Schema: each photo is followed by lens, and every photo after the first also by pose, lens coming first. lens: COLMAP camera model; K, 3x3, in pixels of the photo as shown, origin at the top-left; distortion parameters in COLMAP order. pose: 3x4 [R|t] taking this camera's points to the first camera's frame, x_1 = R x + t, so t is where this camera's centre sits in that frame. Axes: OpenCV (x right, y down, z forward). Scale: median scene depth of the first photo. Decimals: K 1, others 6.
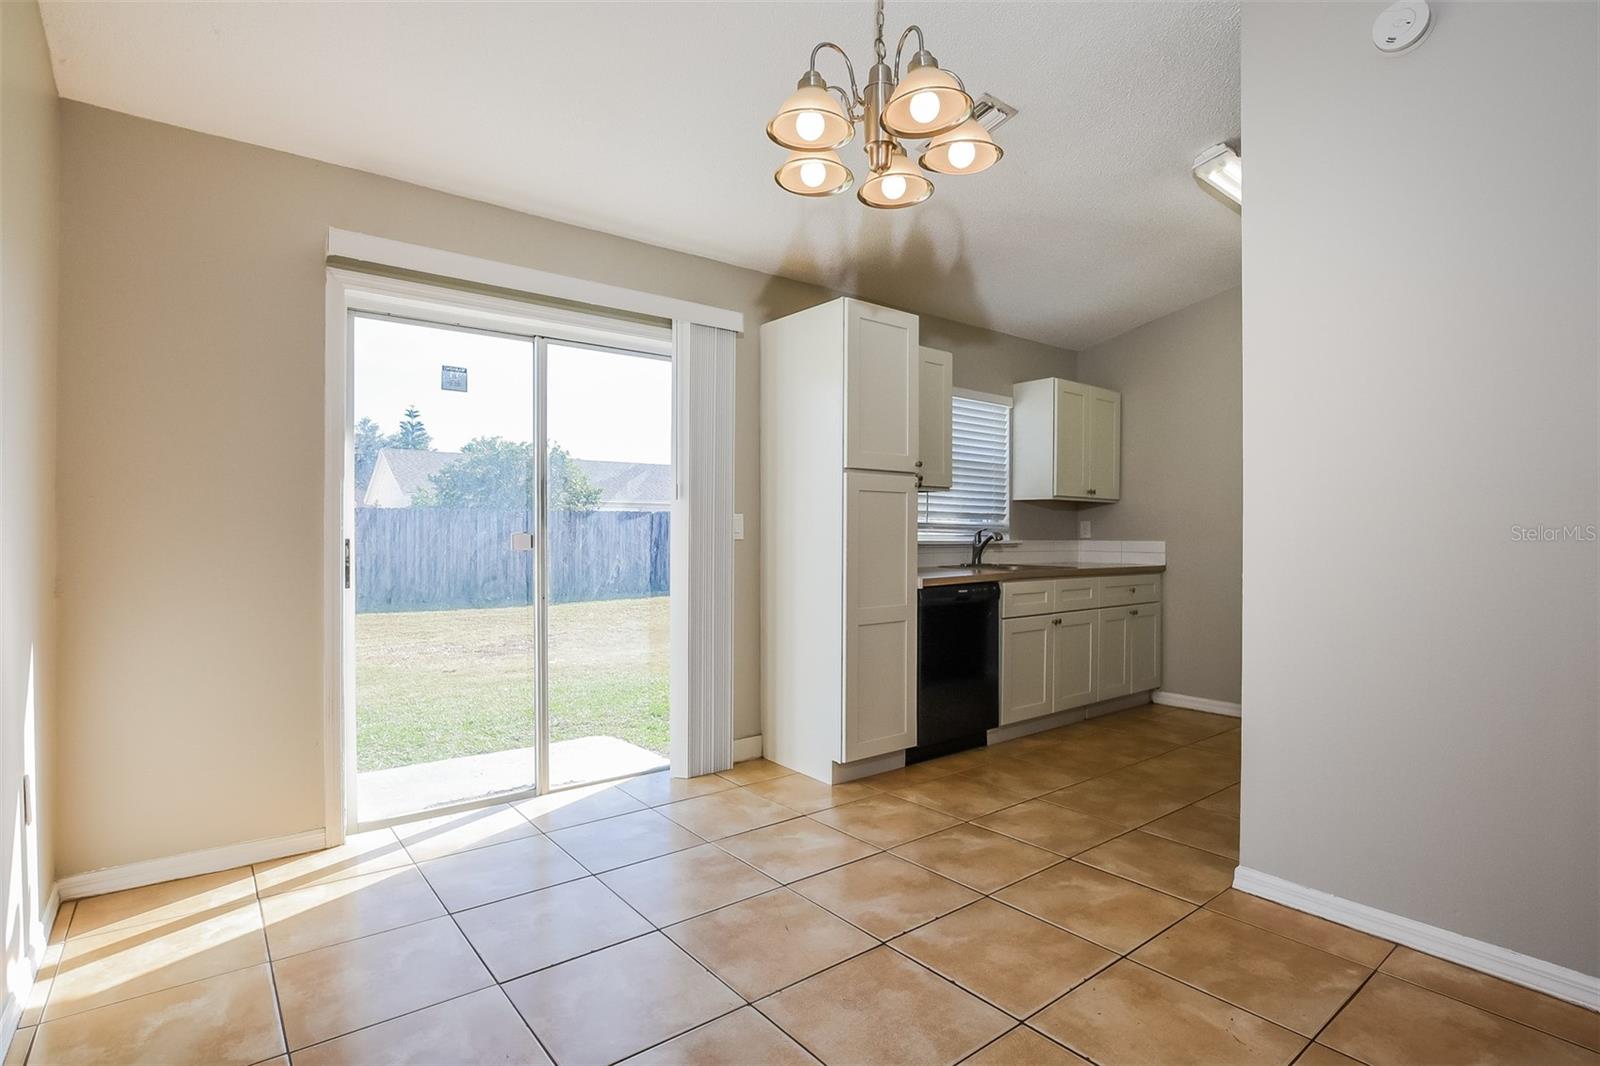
lens RADIAL K [[779.8, 0, 800.0], [0, 779.8, 533.0], [0, 0, 1]] dist [-0.013730, -0.000996]
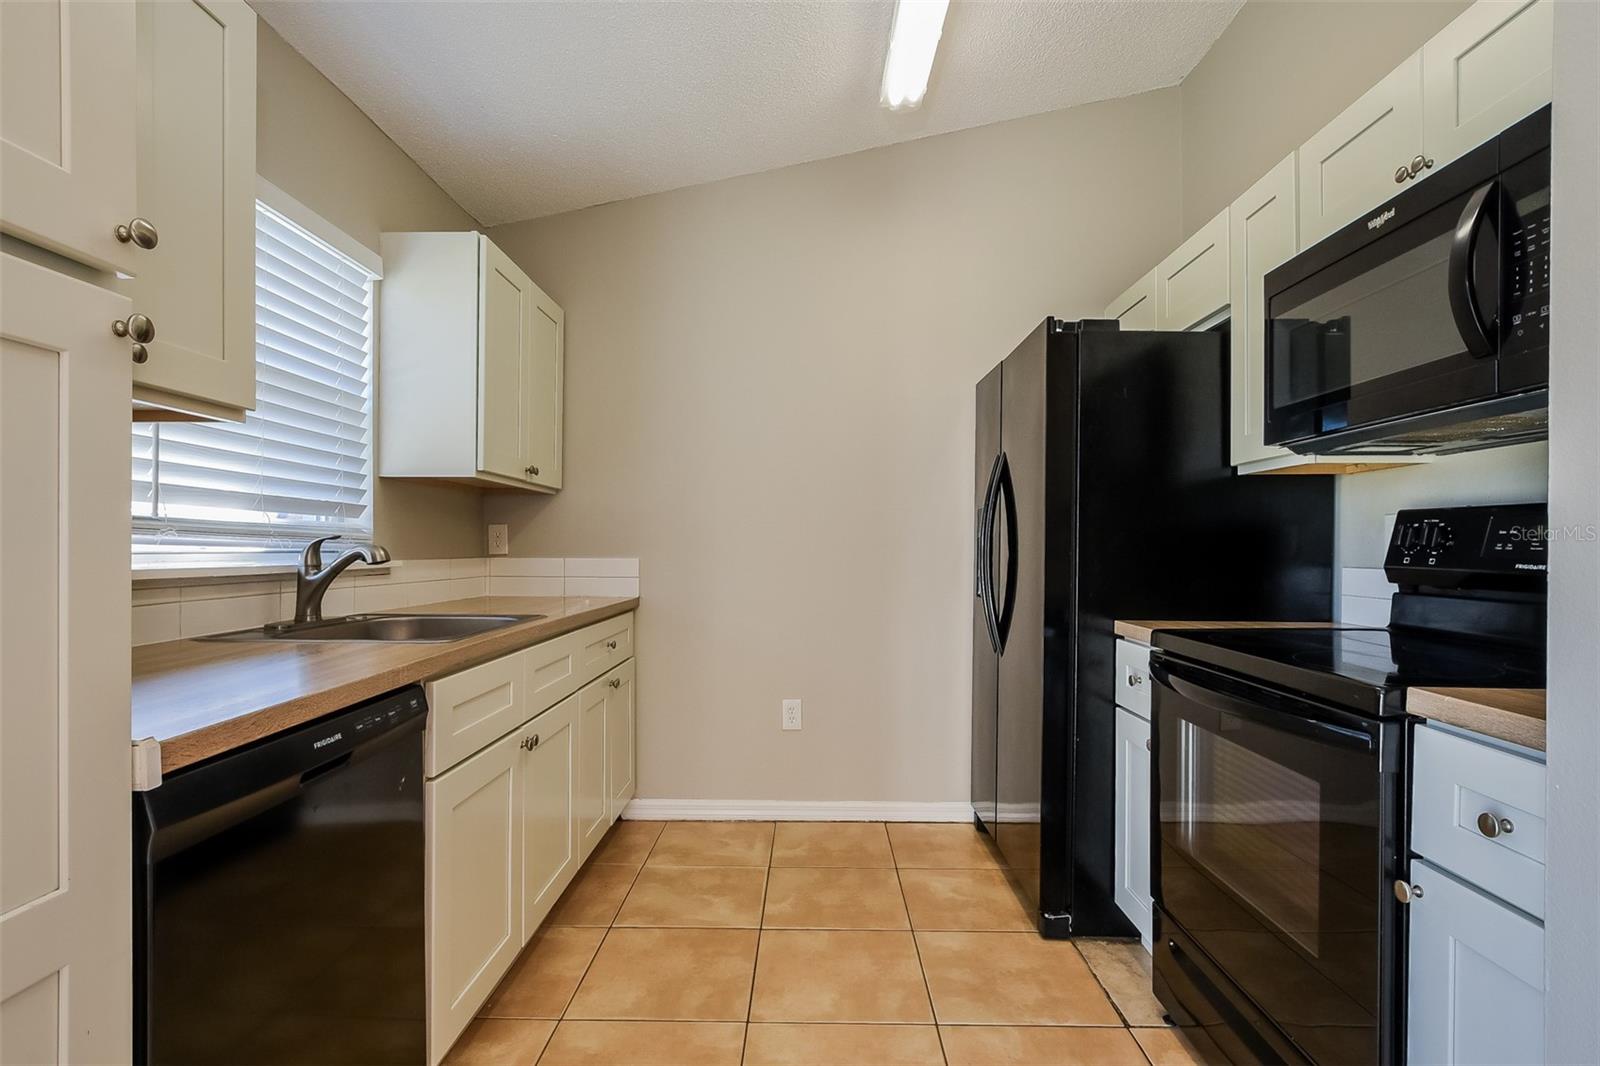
lens RADIAL K [[779.8, 0, 803.6], [0, 779.8, 538.9], [0, 0, 1]] dist [-0.013730, -0.000996]
pose [[0.622443, 0.005529, 0.782646, 0.069111], [0.000415, 0.999973, -0.007394, -0.000640], [-0.782665, 0.004927, 0.622423, 0.537728]]
